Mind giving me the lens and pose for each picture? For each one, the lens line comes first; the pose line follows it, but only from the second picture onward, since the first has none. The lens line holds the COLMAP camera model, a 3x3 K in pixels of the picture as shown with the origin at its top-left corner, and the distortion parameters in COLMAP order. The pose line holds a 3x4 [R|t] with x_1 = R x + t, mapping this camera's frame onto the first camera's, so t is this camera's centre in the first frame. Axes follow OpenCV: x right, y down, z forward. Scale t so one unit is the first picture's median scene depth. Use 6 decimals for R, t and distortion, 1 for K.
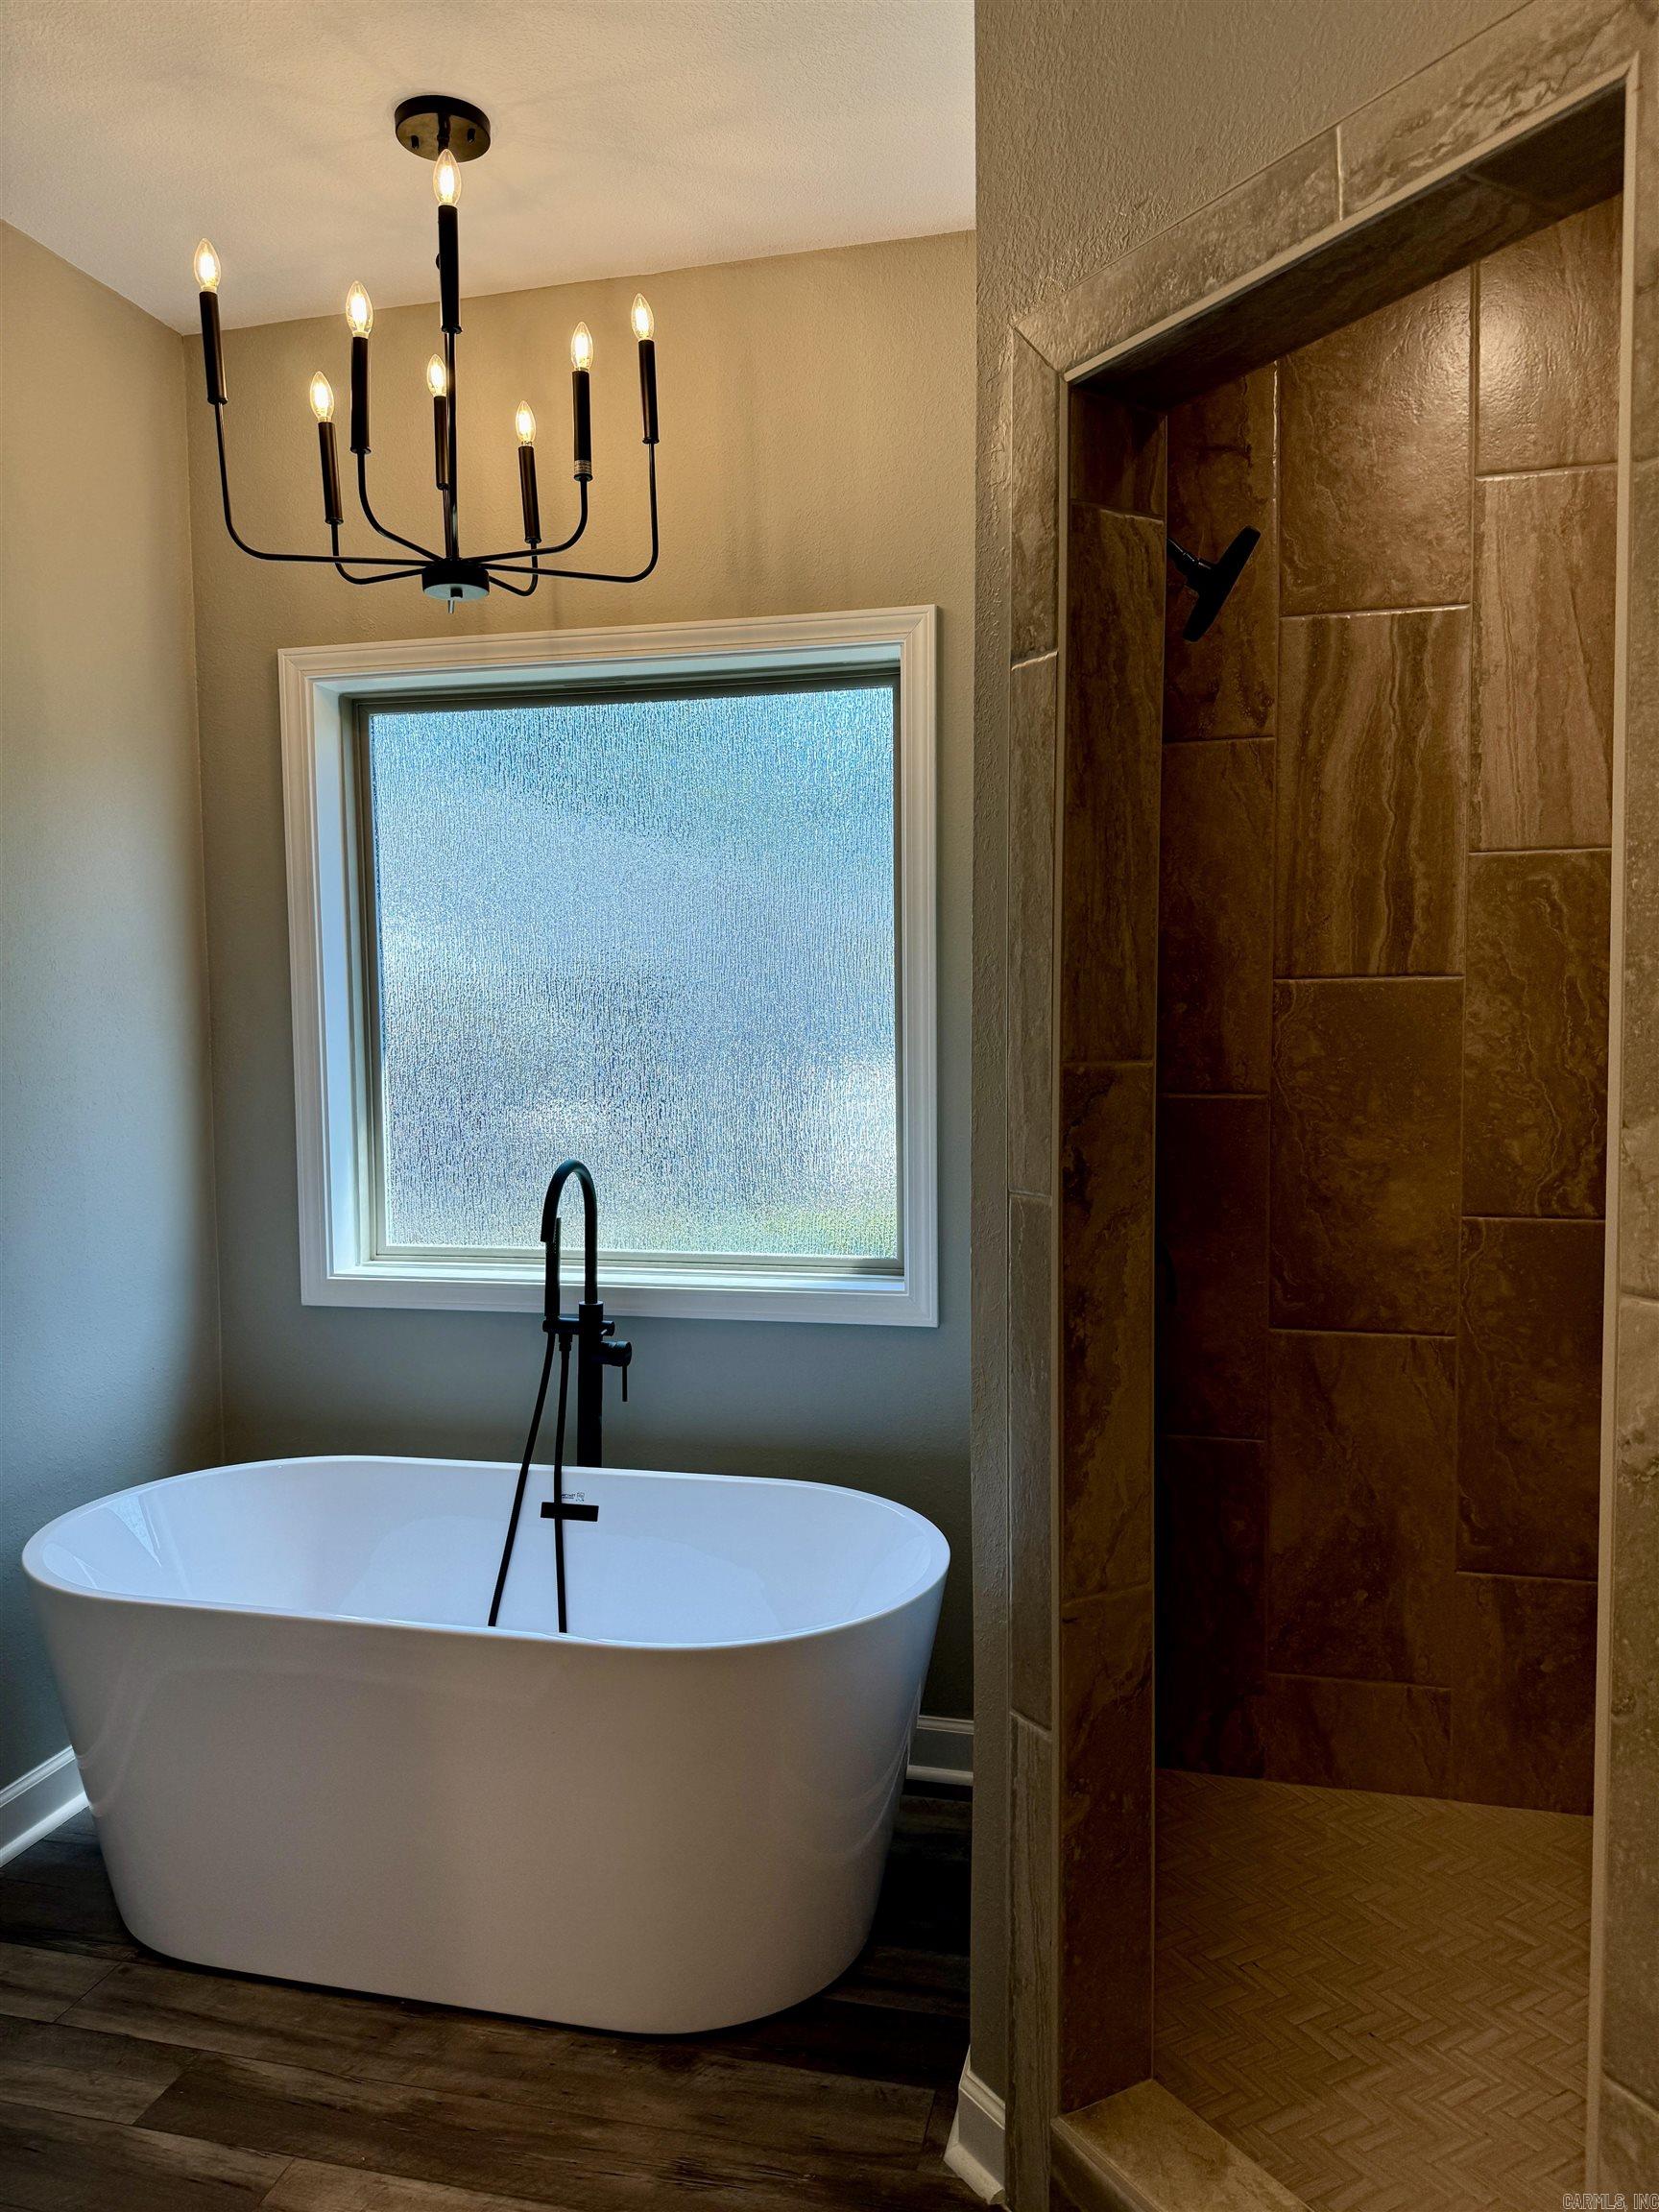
lens RADIAL K [[1572.0, 0, 835.2], [0, 1572.0, 1117.4], [0, 0, 1]] dist [0.168998, -0.343364]
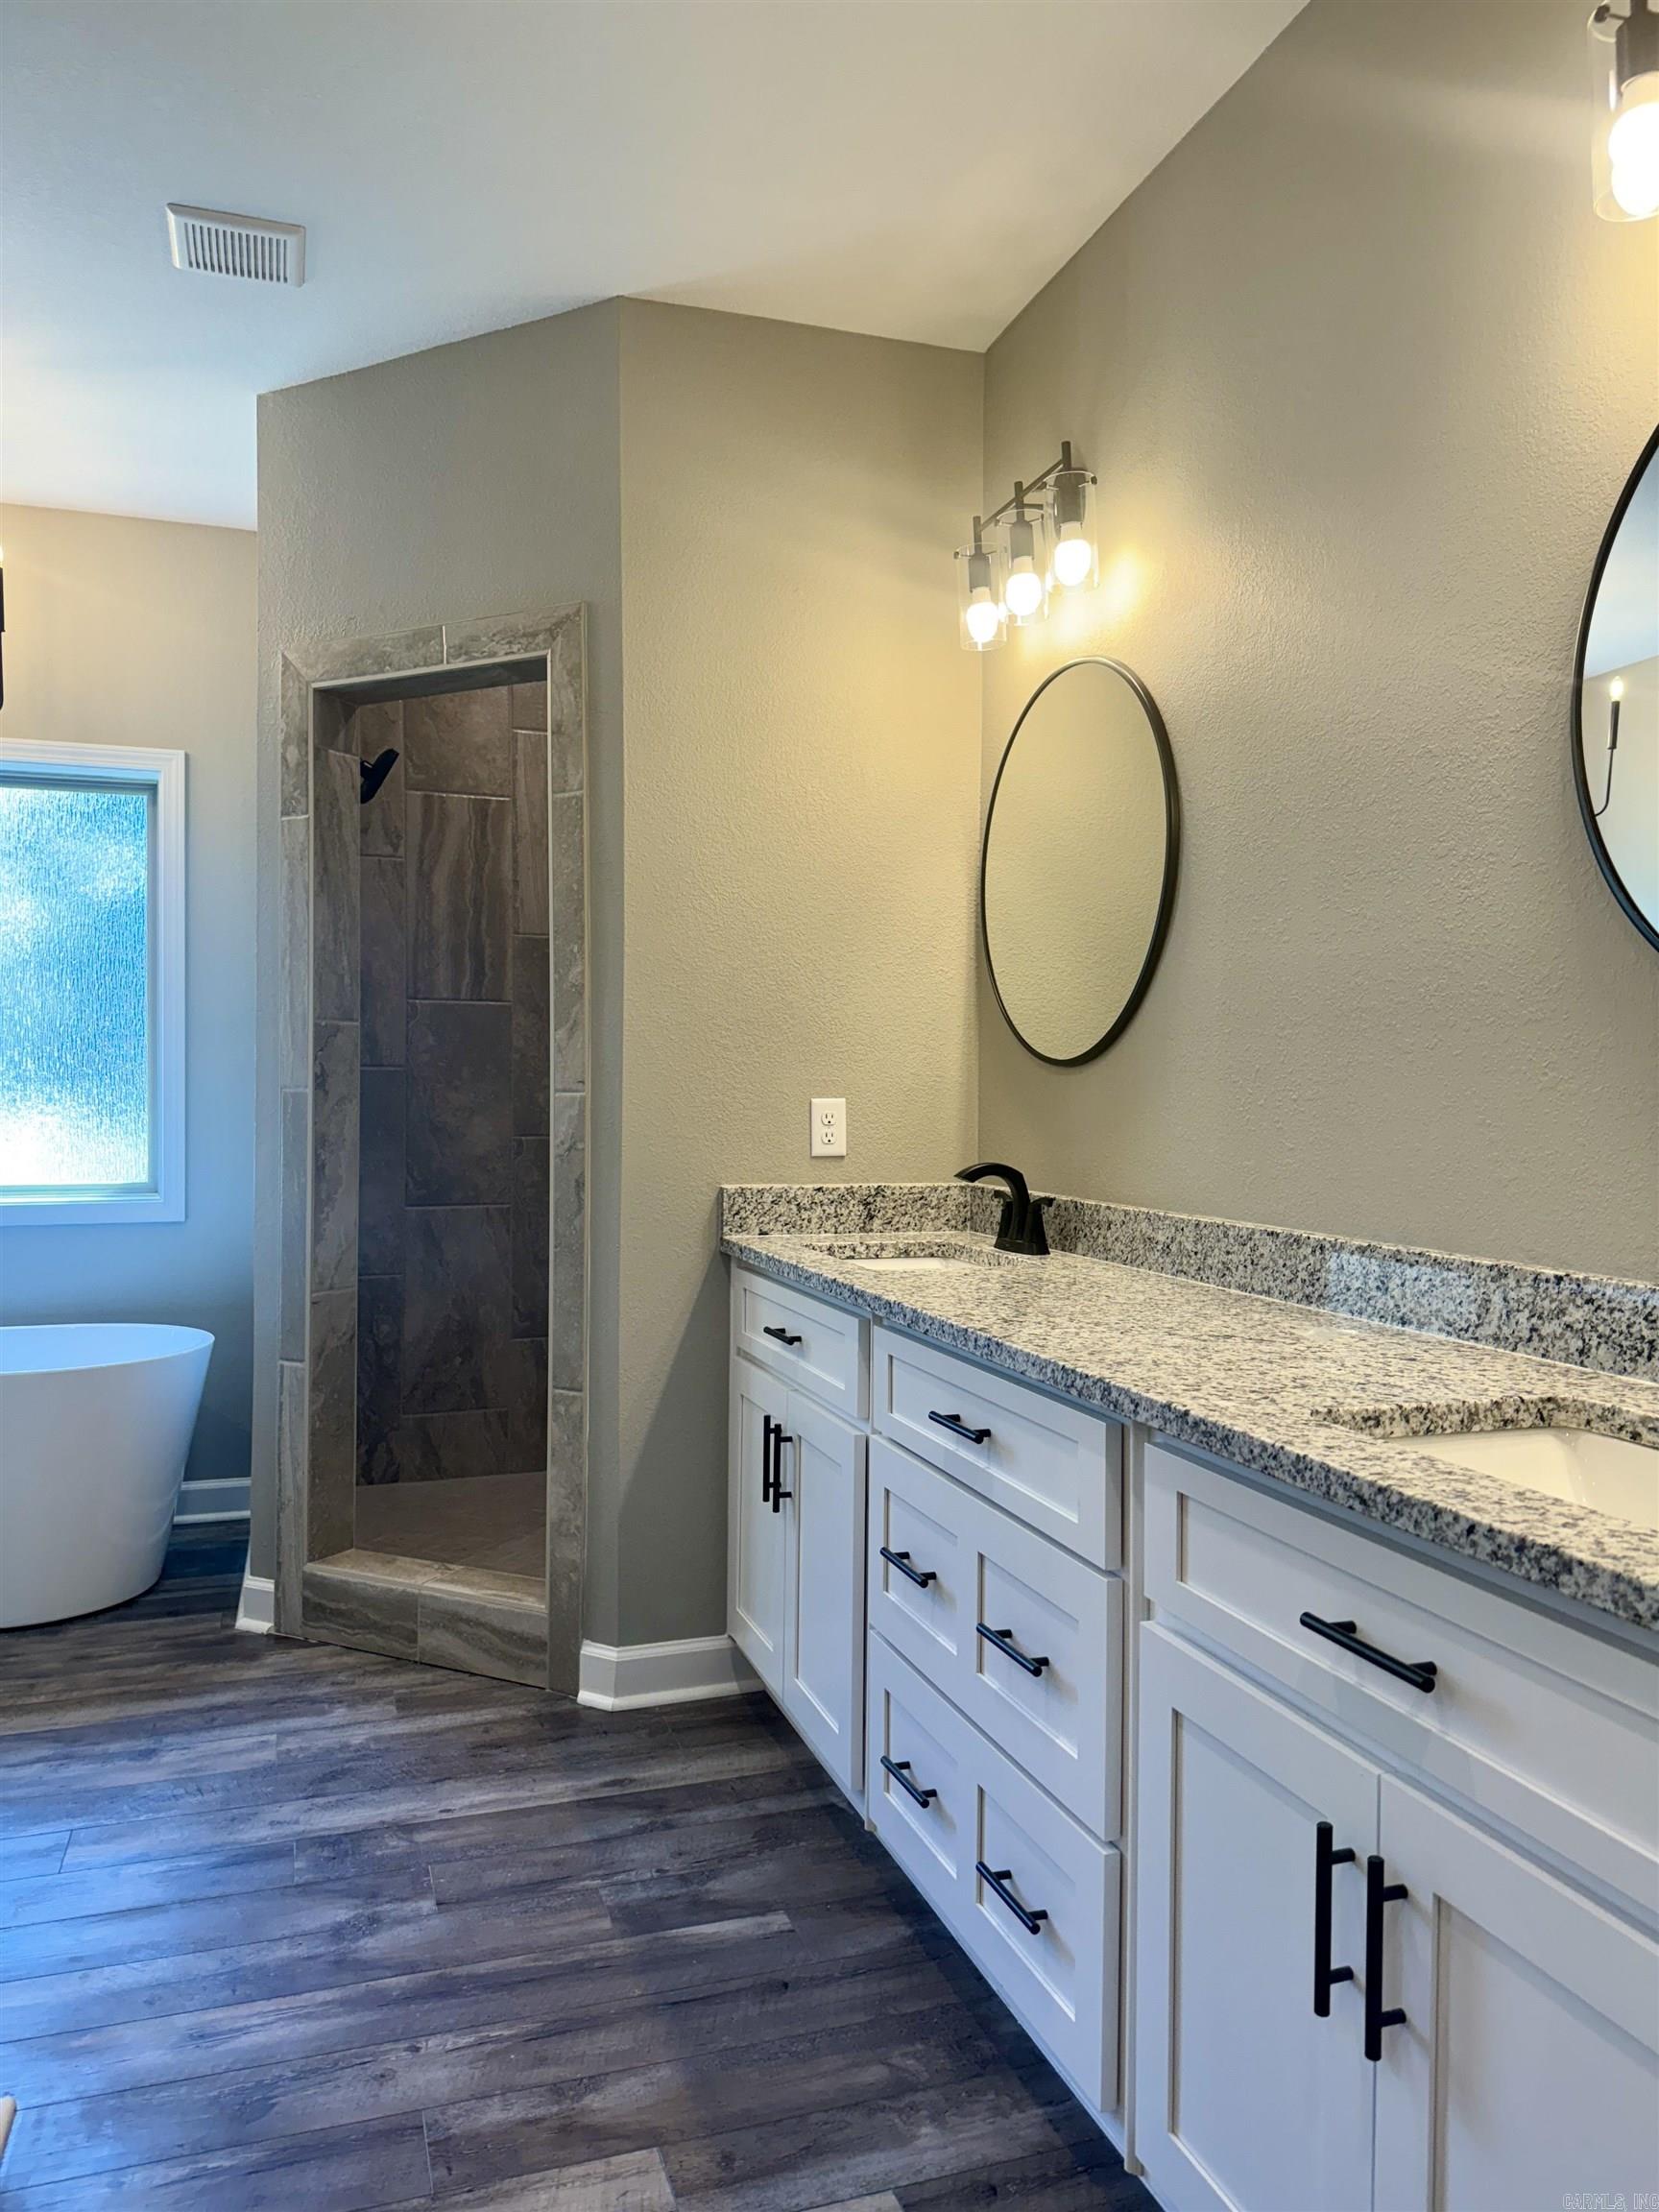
lens RADIAL K [[1572.0, 0, 835.2], [0, 1572.0, 1117.4], [0, 0, 1]] dist [0.168998, -0.343364]
pose [[0.848612, 0.006420, 0.528977, -0.240124], [0.020389, 0.998786, -0.044831, 0.128218], [-0.528623, 0.048830, 0.847451, -0.694589]]
